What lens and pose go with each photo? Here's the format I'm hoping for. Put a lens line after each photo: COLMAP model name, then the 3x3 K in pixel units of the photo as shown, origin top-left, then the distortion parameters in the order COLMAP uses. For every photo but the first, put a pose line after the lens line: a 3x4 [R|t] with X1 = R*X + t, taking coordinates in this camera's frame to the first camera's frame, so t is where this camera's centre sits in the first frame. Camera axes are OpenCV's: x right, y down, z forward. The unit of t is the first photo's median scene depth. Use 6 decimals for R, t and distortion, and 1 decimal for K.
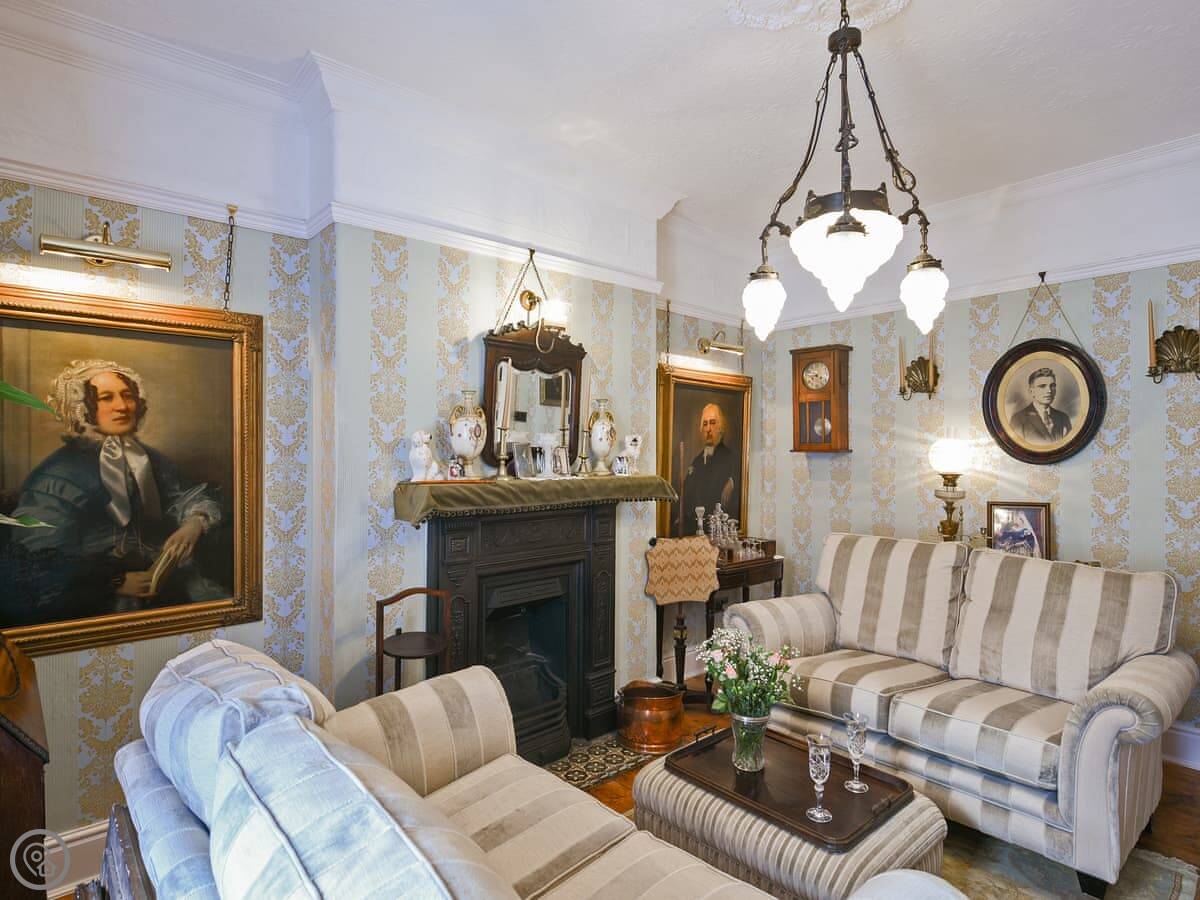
lens RADIAL K [[675.9, 0, 602.2], [0, 675.9, 443.7], [0, 0, 1]] dist [-0.001142, -0.001558]
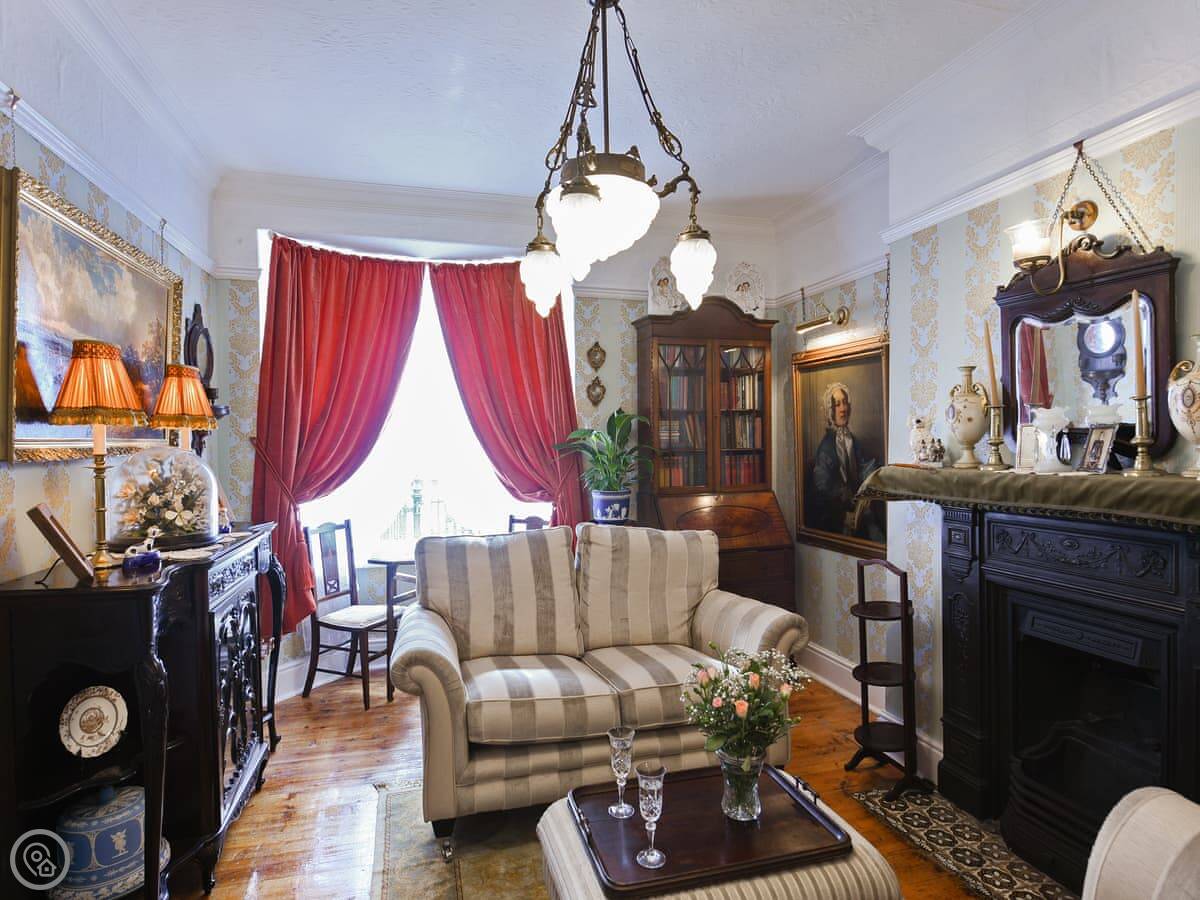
lens RADIAL K [[675.9, 0, 602.2], [0, 675.9, 443.7], [0, 0, 1]] dist [-0.001142, -0.001558]
pose [[-0.445878, 0.009427, -0.895044, 1.009247], [0.017196, 0.999850, 0.001965, 0.015776], [0.894929, -0.014515, -0.445973, 1.196188]]
